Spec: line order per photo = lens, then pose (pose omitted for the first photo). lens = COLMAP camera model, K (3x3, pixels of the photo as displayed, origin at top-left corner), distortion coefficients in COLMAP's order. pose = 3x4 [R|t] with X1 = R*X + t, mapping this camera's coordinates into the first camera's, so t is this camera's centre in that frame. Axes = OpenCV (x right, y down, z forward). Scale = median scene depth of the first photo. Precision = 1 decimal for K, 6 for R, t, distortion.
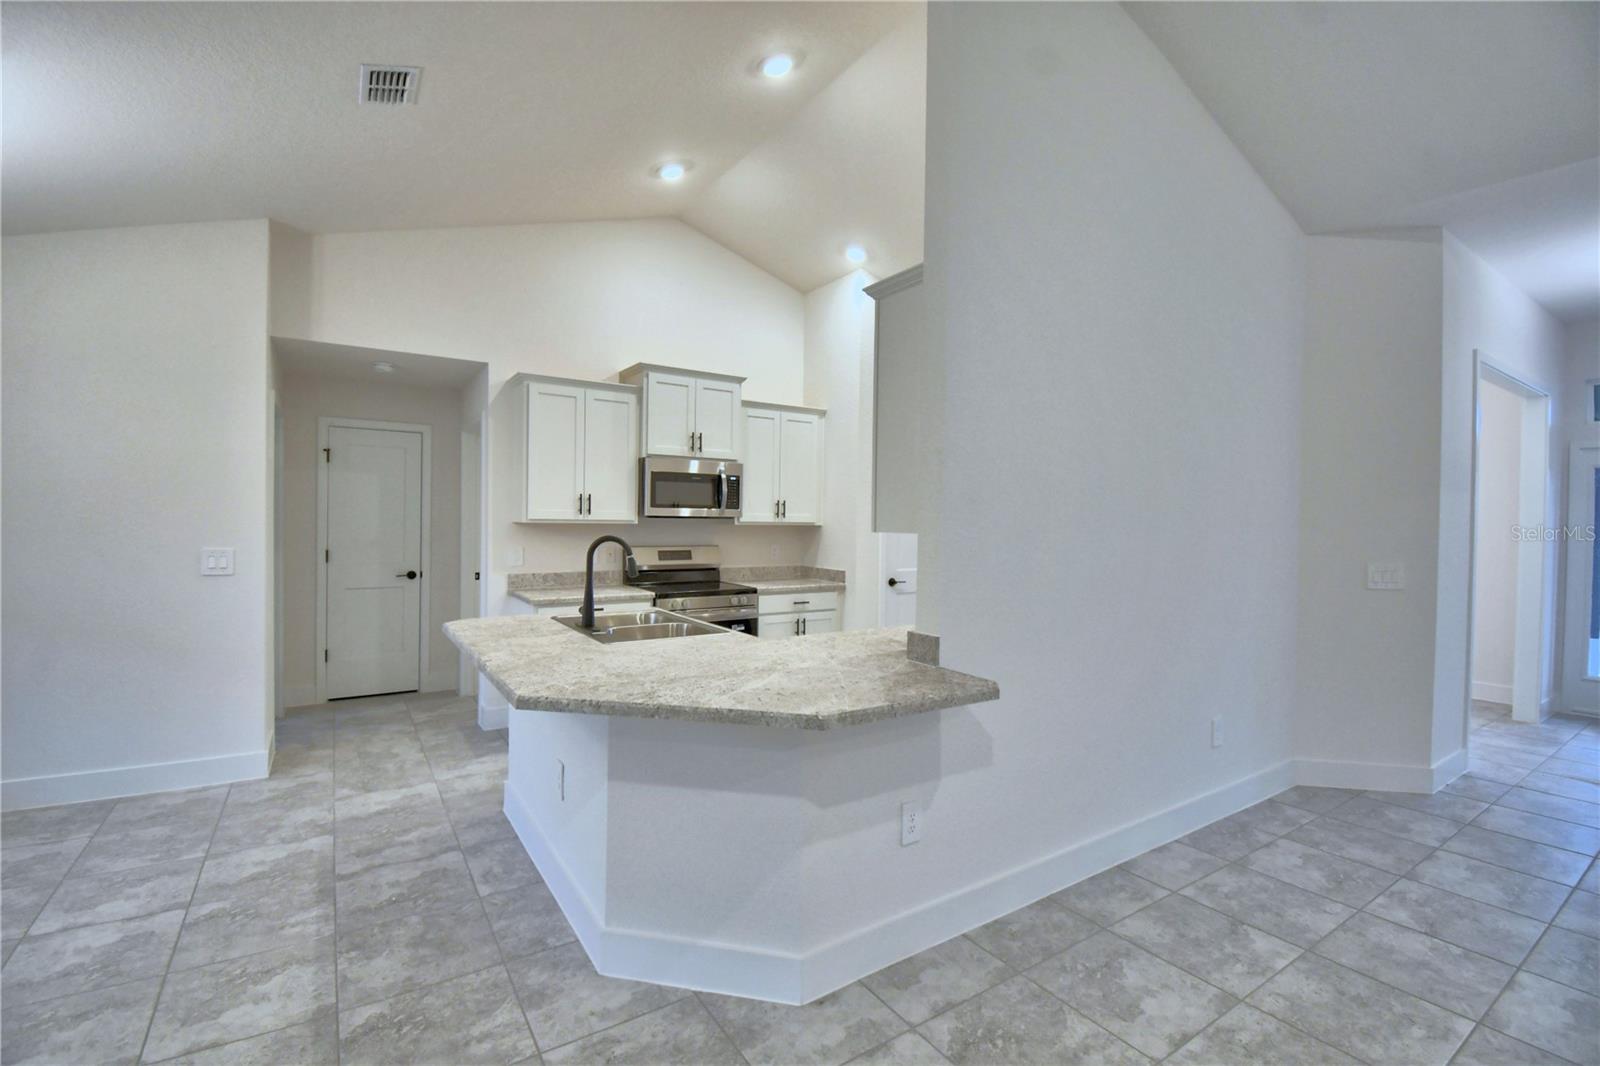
lens RADIAL K [[703.5, 0, 798.1], [0, 703.5, 536.3], [0, 0, 1]] dist [0.011711, -0.016785]
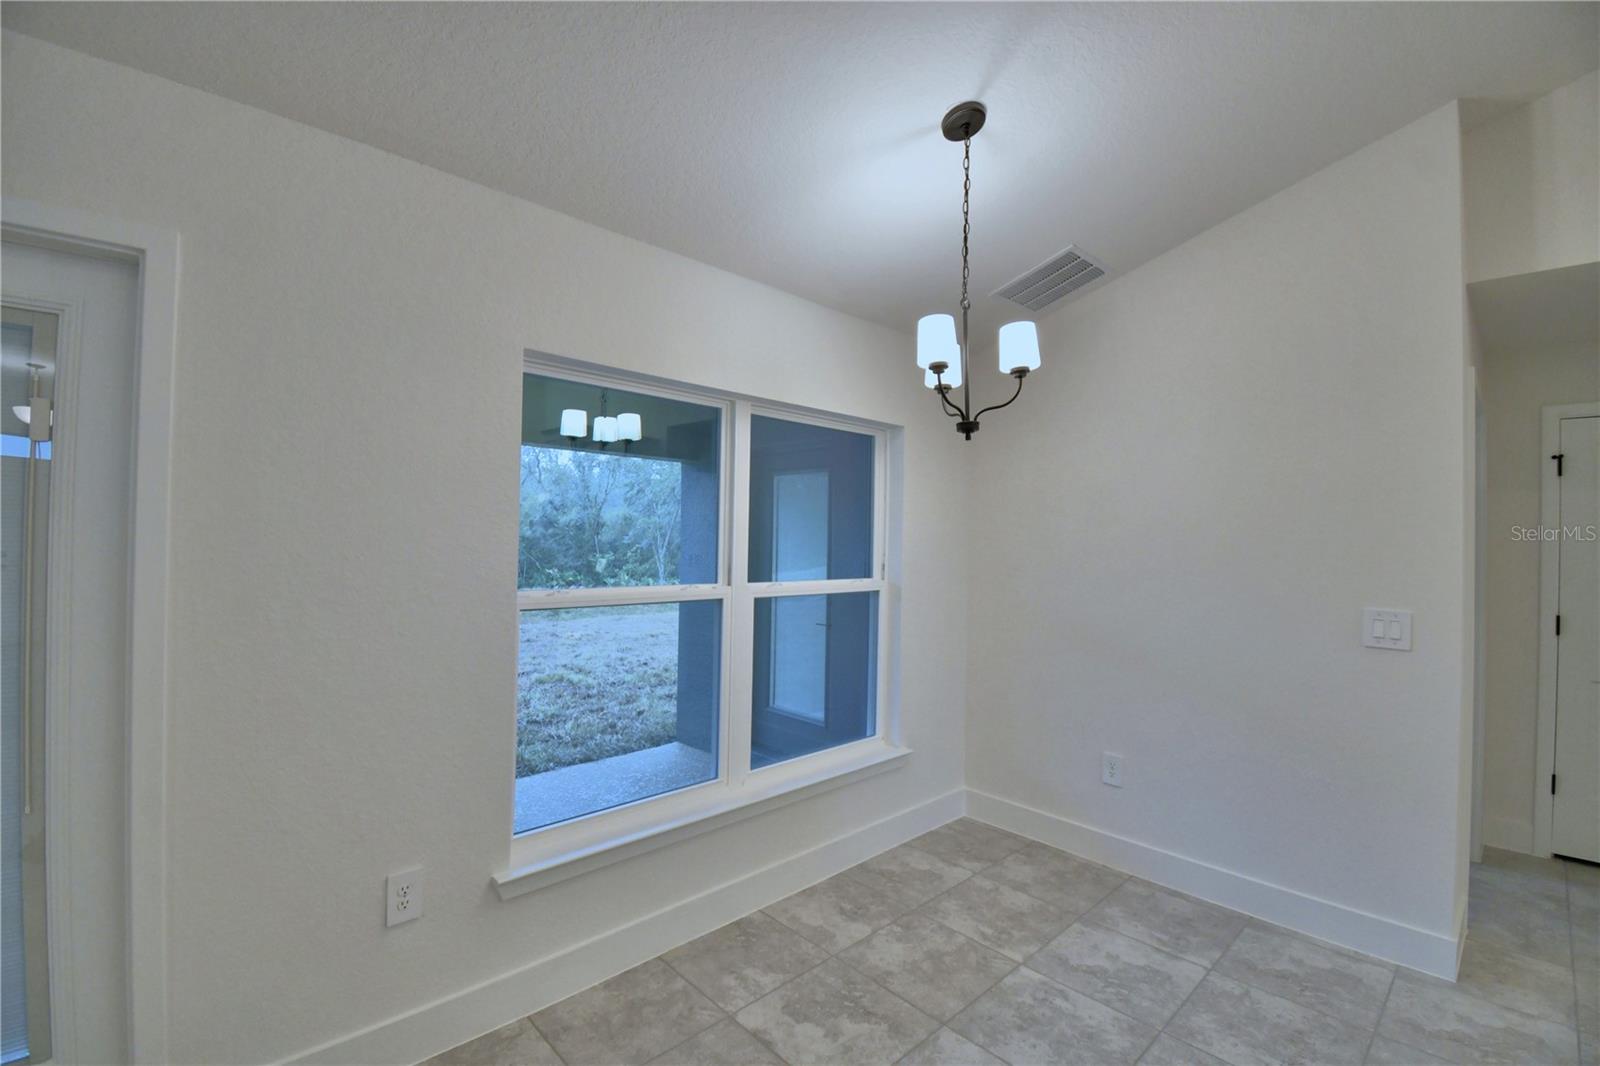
lens RADIAL K [[703.5, 0, 806.1], [0, 703.5, 526.4], [0, 0, 1]] dist [0.011711, -0.016785]
pose [[0.182278, -0.022802, -0.982983, -0.249809], [-0.043076, 0.998586, -0.031152, -0.012509], [0.982303, 0.048021, 0.181038, 0.312093]]
